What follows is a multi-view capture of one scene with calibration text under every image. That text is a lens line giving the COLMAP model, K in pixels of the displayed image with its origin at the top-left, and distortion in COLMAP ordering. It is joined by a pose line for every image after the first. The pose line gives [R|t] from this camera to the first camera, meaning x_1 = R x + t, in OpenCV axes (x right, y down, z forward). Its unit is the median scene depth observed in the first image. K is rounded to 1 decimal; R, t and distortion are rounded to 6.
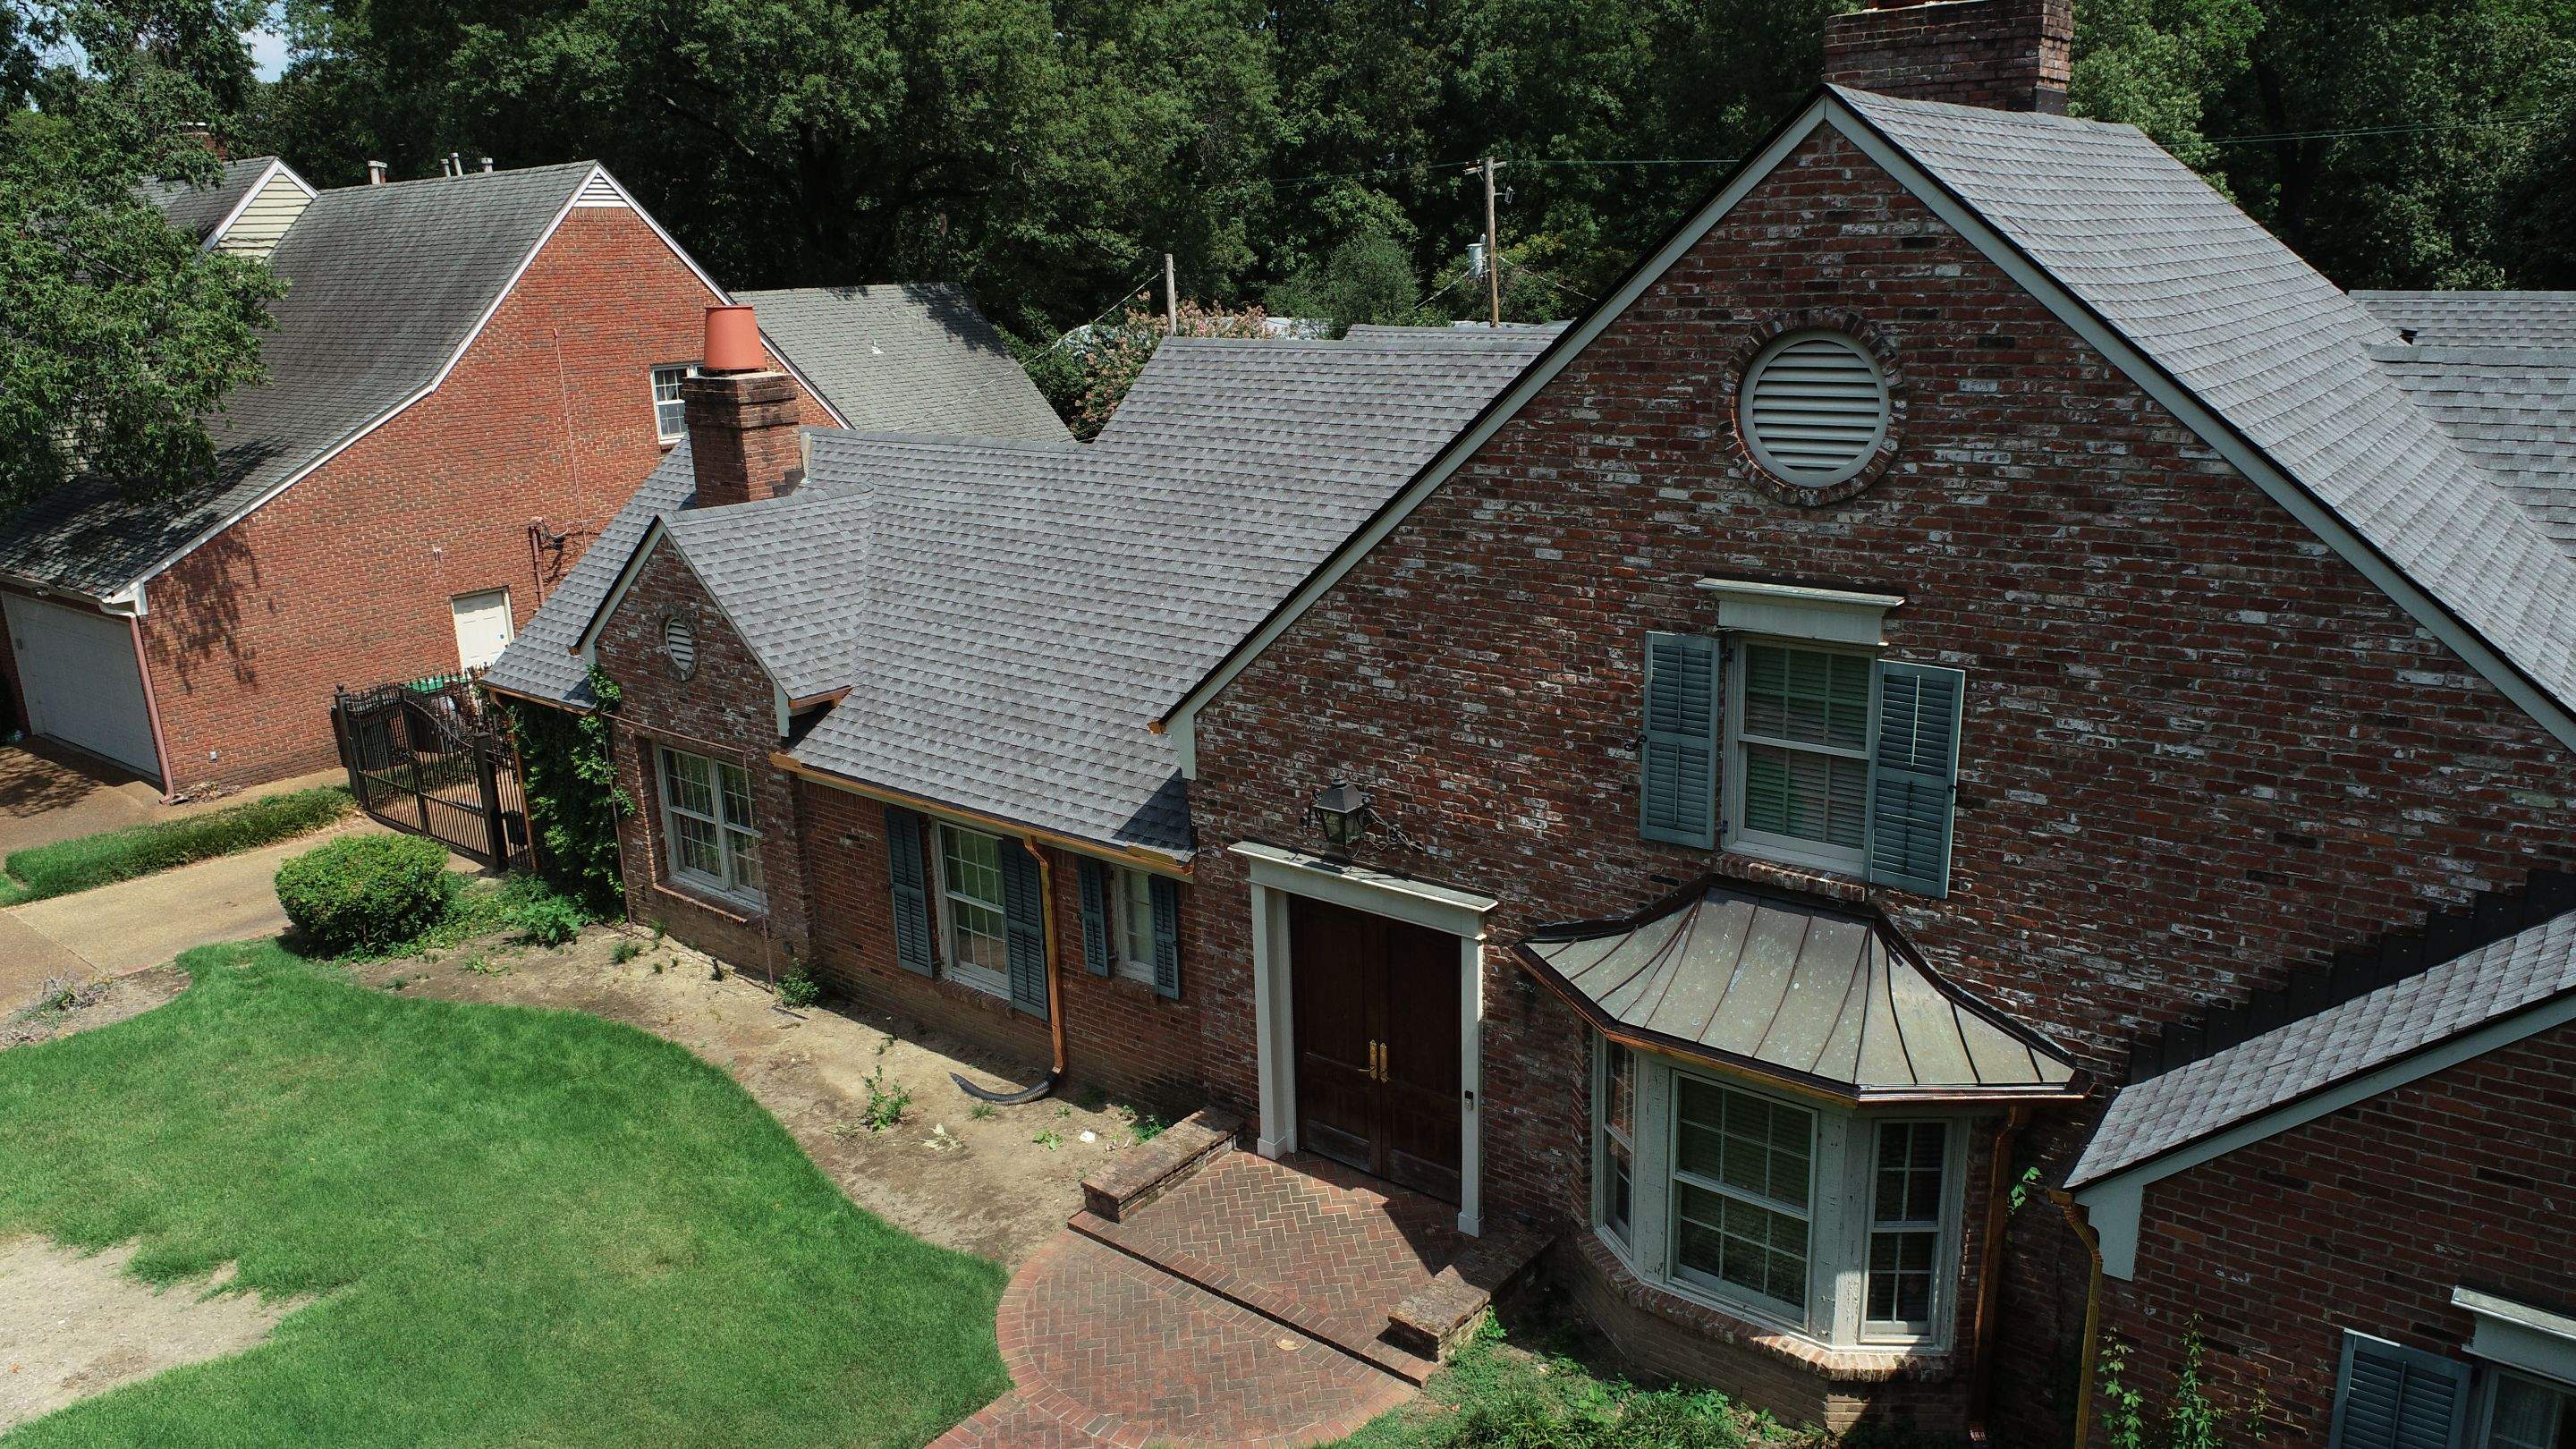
lens RADIAL K [[1743.0, 0, 1292.4], [0, 1743.0, 727.0], [0, 0, 1]] dist [-0.012821, 0.006384]
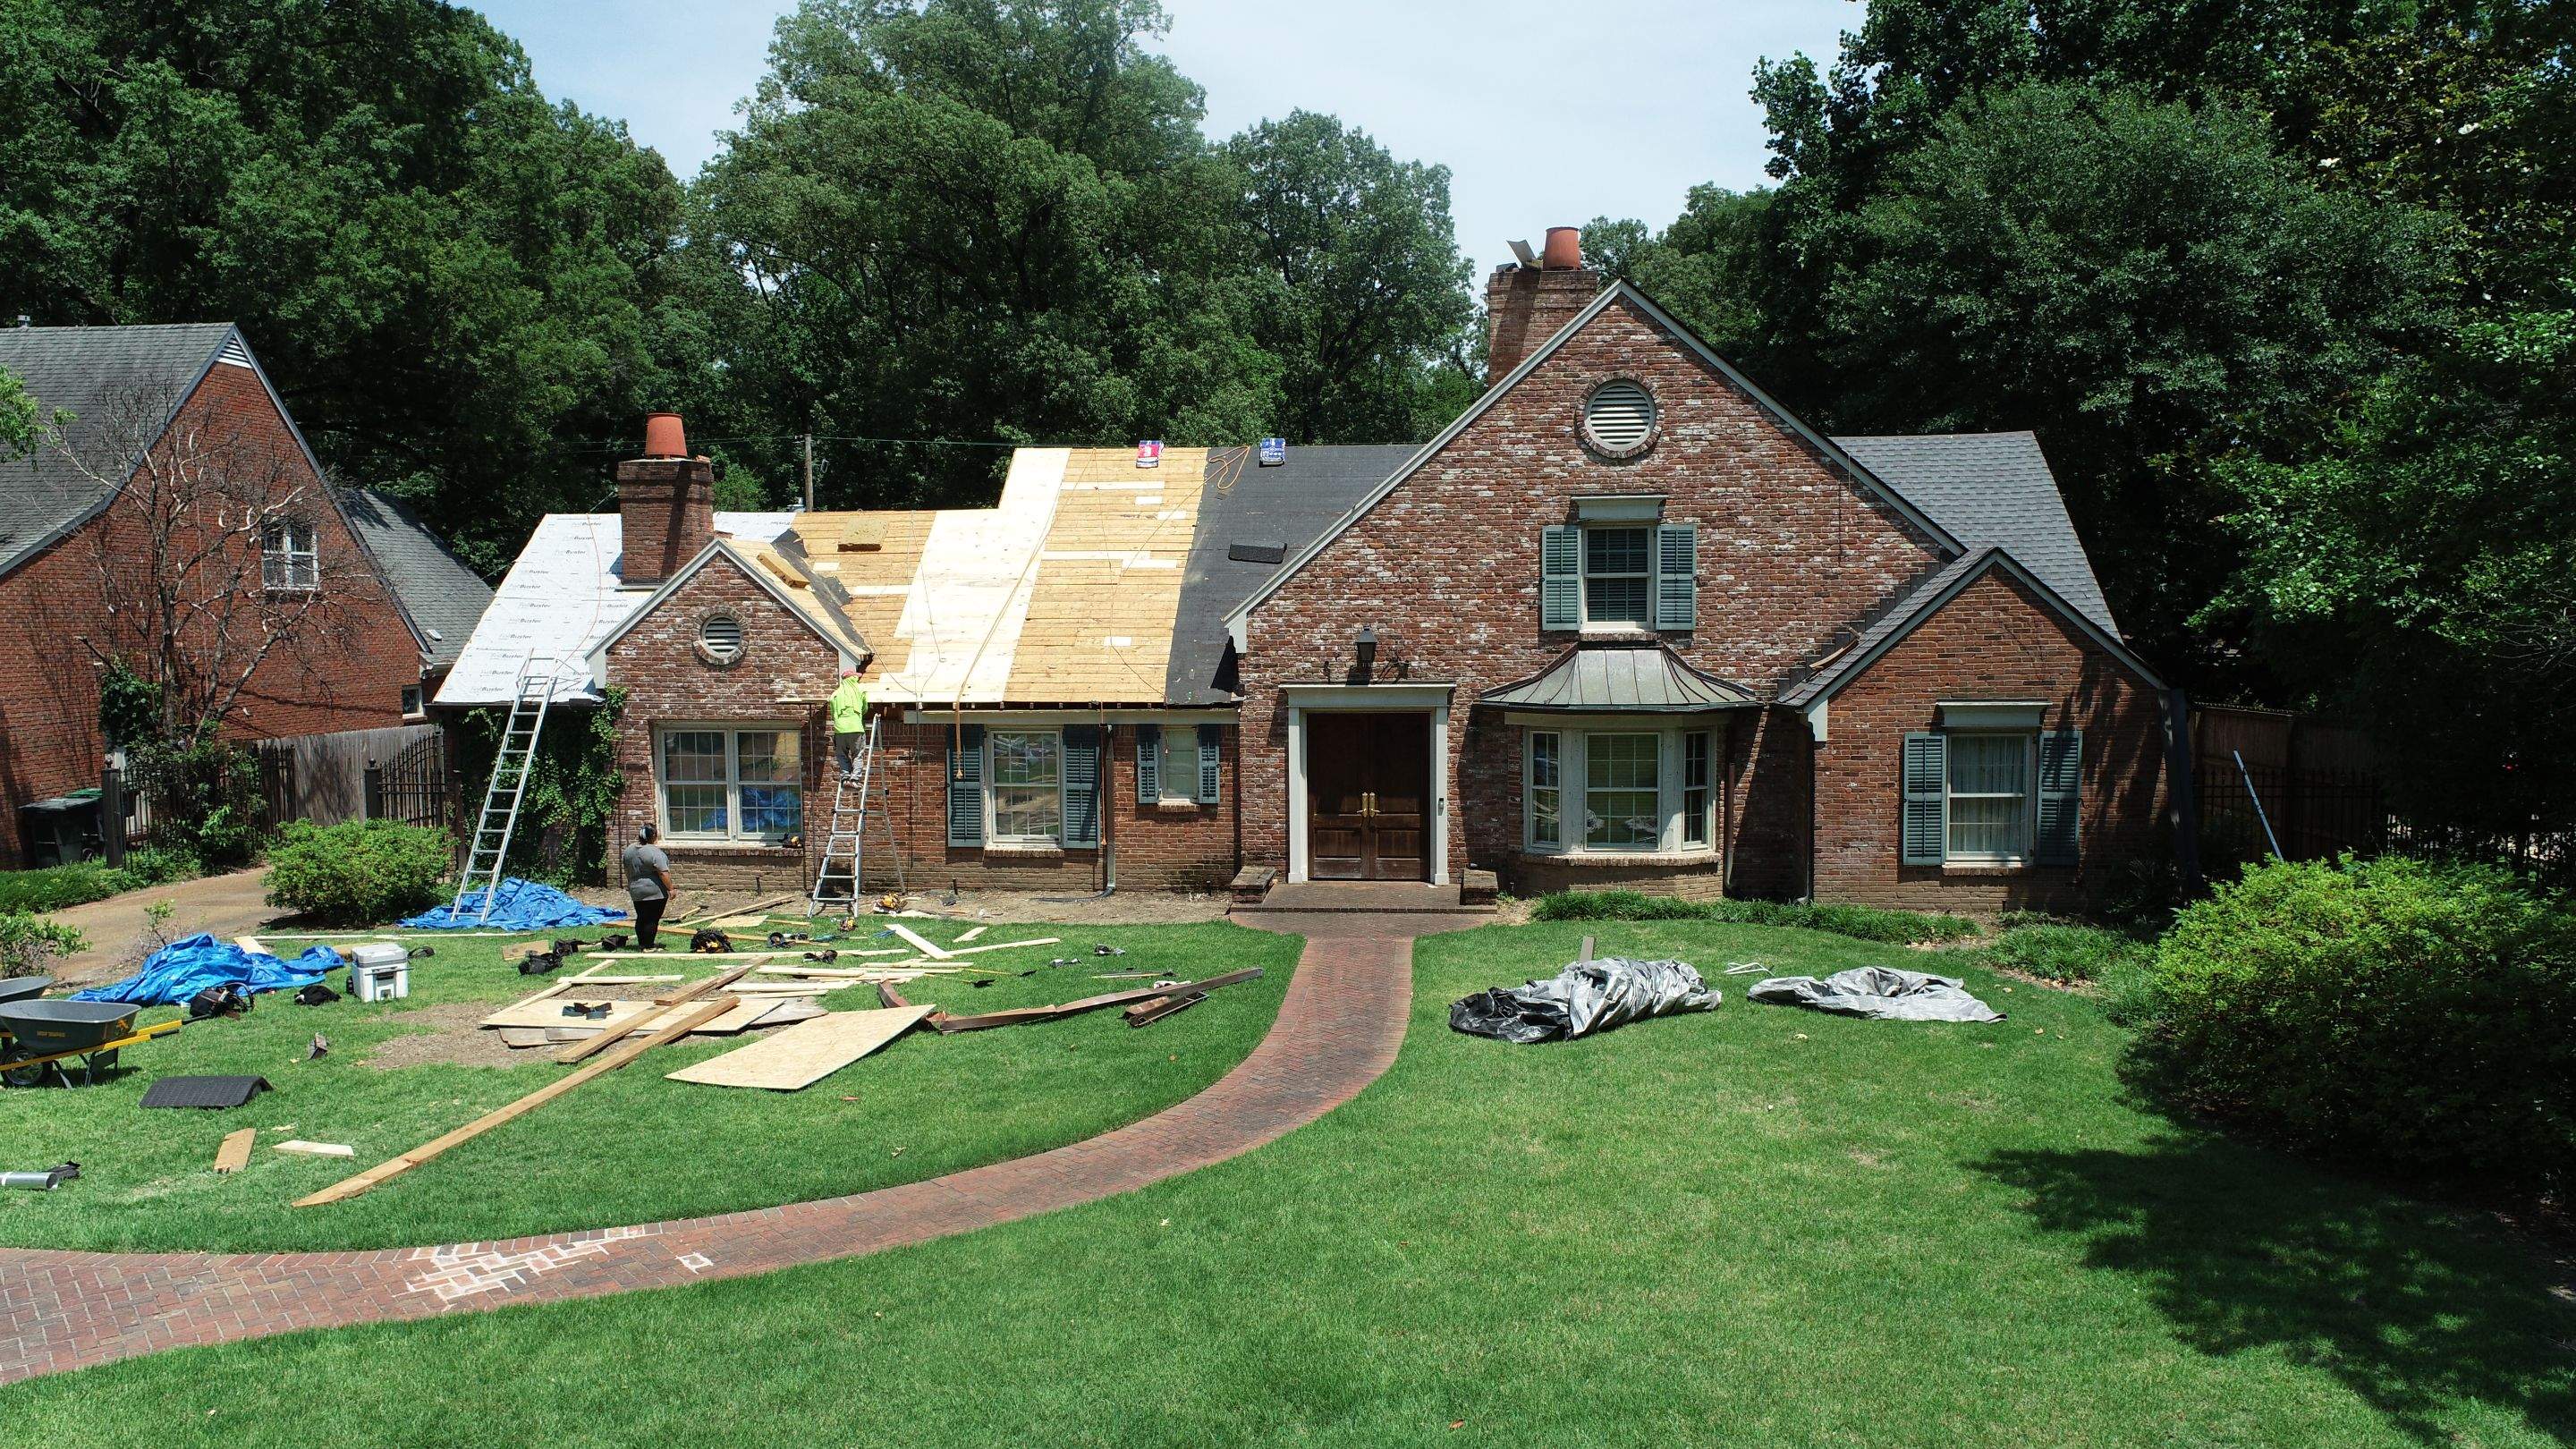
lens RADIAL K [[1743.0, 0, 1287.0], [0, 1743.0, 735.8], [0, 0, 1]] dist [-0.012821, 0.006384]
pose [[0.833289, -0.017722, 0.552553, -1.160919], [0.128346, 0.978379, -0.162176, 0.470860], [-0.537733, 0.206058, 0.817547, -0.462706]]
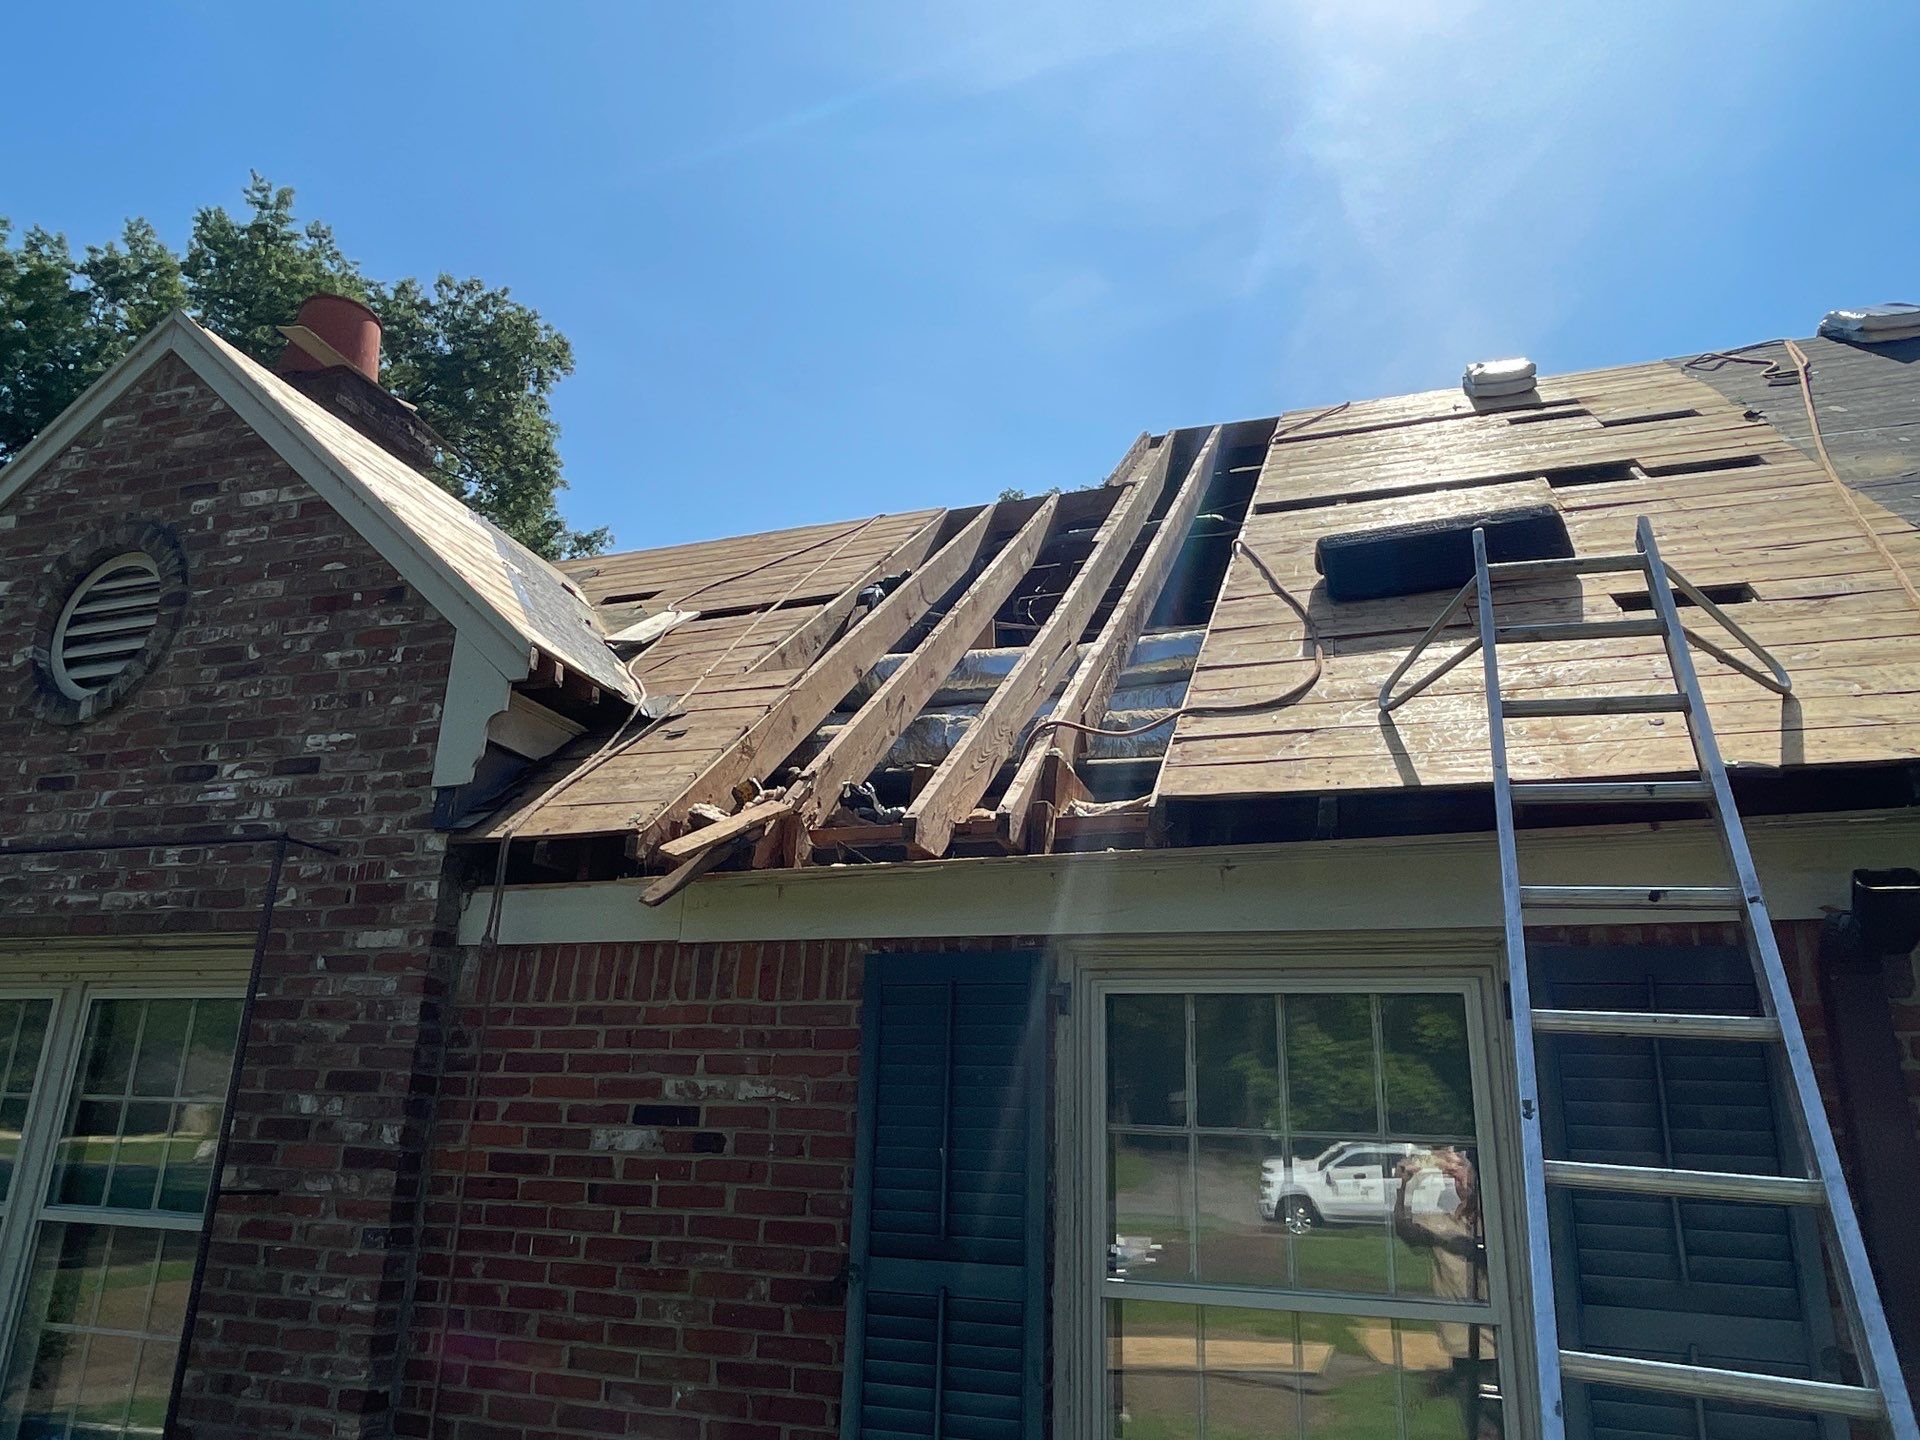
lens RADIAL K [[1300.1, 0, 954.0], [0, 1300.1, 730.9], [0, 0, 1]] dist [-0.002001, -0.004216]
pose [[0.941417, 0.158569, 0.297642, -0.424422], [0.030861, 0.838357, -0.544247, 0.191298], [-0.335831, 0.521549, 0.784350, 1.194543]]
